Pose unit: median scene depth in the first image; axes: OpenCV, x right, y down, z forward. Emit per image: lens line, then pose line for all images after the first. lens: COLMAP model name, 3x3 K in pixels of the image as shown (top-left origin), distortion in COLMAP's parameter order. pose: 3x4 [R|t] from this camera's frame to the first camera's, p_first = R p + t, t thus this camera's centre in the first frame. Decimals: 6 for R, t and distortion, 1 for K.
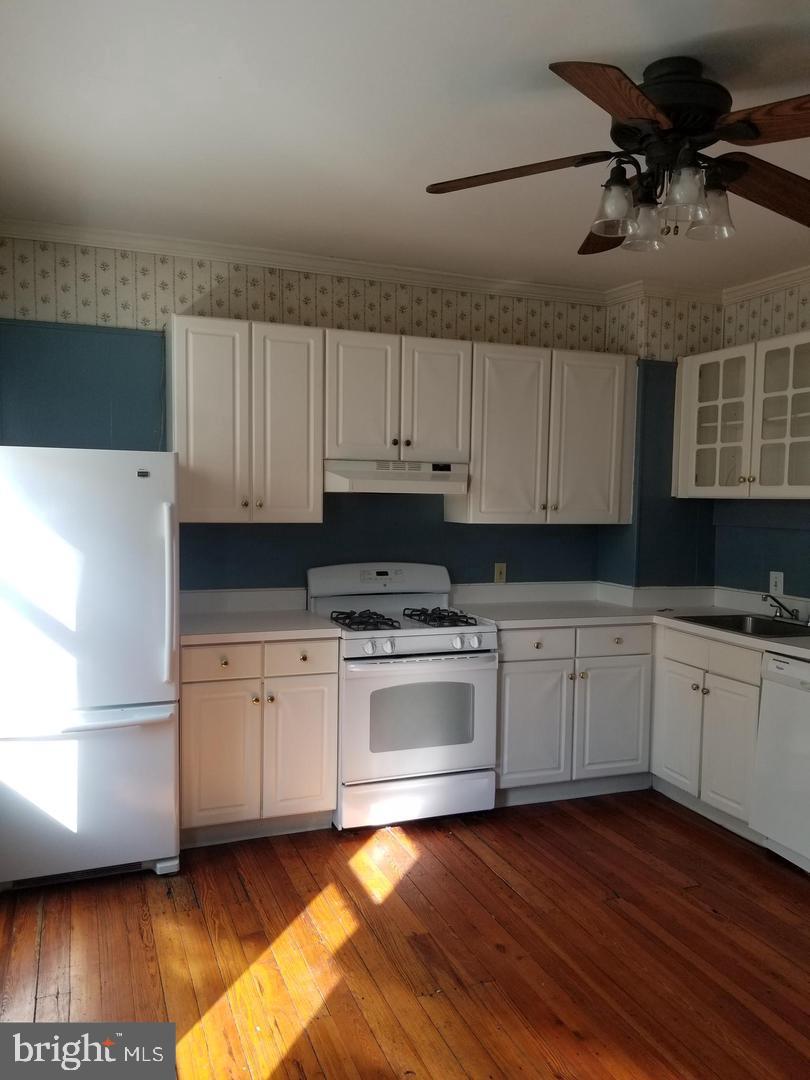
lens RADIAL K [[843.8, 0, 402.7], [0, 843.8, 555.1], [0, 0, 1]] dist [0.131682, -0.177193]
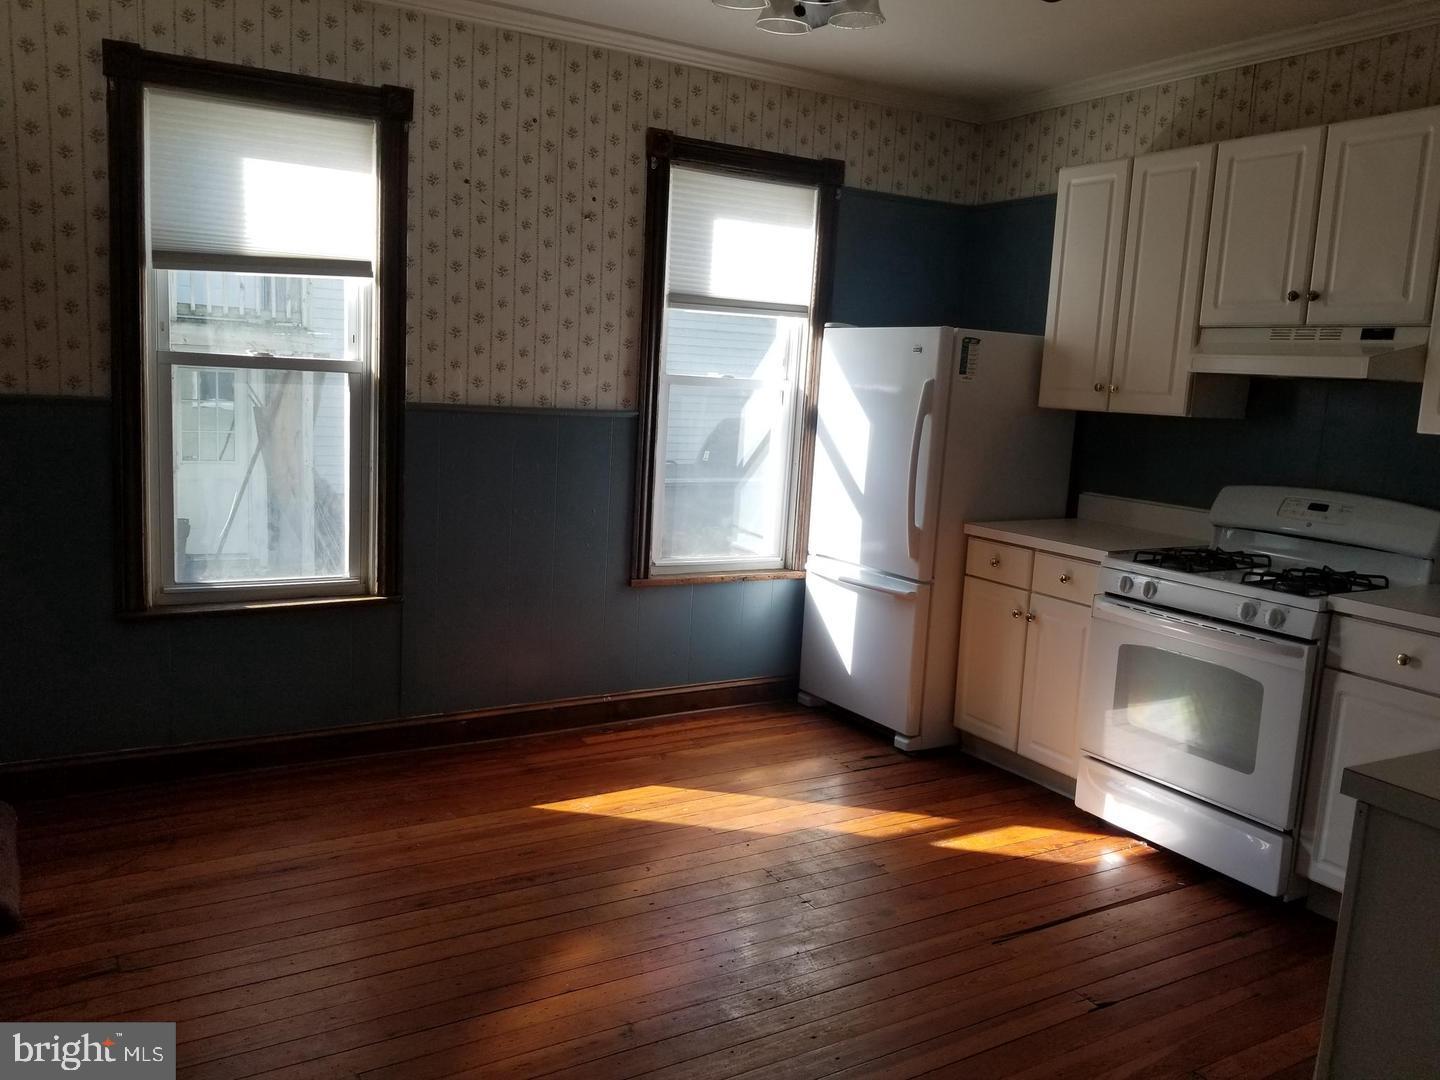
lens RADIAL K [[1137.8, 0, 720.0], [0, 1137.8, 540.0], [0, 0, 1]] dist [-0.001807, -0.006417]
pose [[0.168189, 0.140300, -0.975719, 0.829667], [-0.115716, 0.985786, 0.121801, -0.006494], [0.978939, 0.092421, 0.182033, 0.462094]]
